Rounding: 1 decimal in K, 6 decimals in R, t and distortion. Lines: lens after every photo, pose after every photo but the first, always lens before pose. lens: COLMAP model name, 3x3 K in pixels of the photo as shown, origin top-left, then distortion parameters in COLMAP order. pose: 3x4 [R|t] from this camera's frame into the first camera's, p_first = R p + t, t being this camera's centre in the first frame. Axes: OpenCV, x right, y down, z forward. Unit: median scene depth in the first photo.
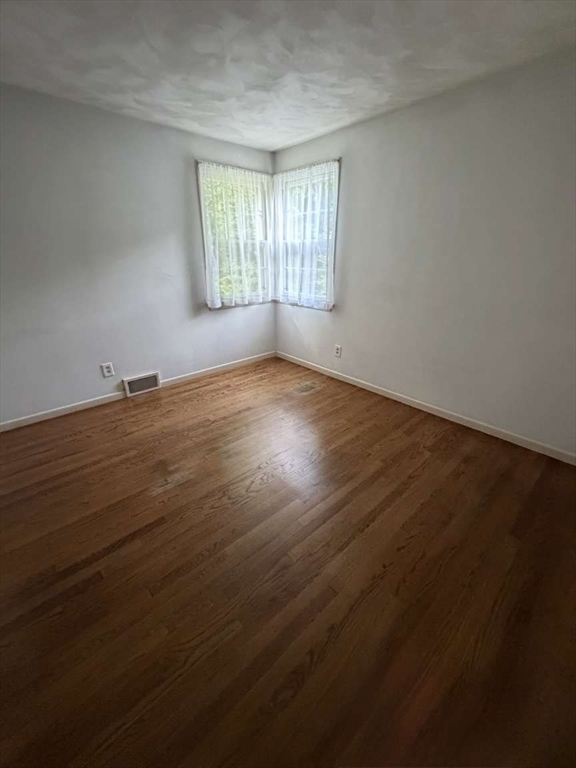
lens RADIAL K [[305.6, 0, 288.0], [0, 305.6, 384.0], [0, 0, 1]] dist [0.000757, 0.000400]
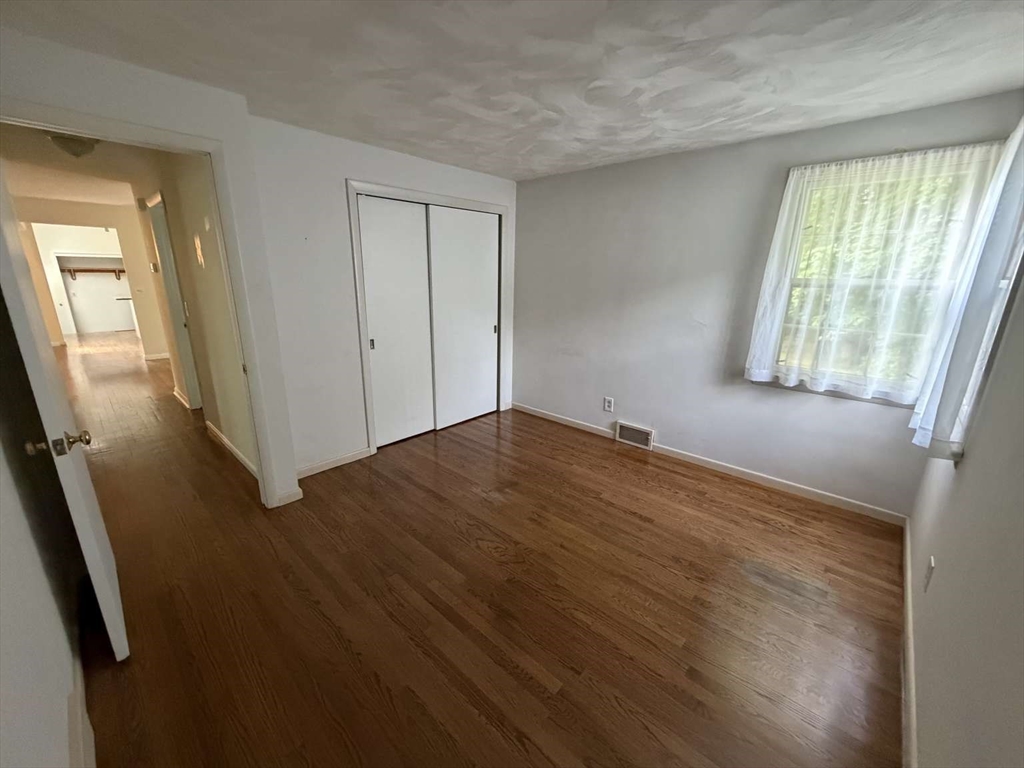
lens RADIAL K [[407.4, 0, 507.8], [0, 407.4, 387.7], [0, 0, 1]] dist [0.000757, 0.000400]
pose [[0.077452, 0.269442, -0.959897, 0.592469], [-0.403801, 0.888764, 0.216893, -0.233224], [0.911562, 0.370808, 0.177638, 0.424412]]
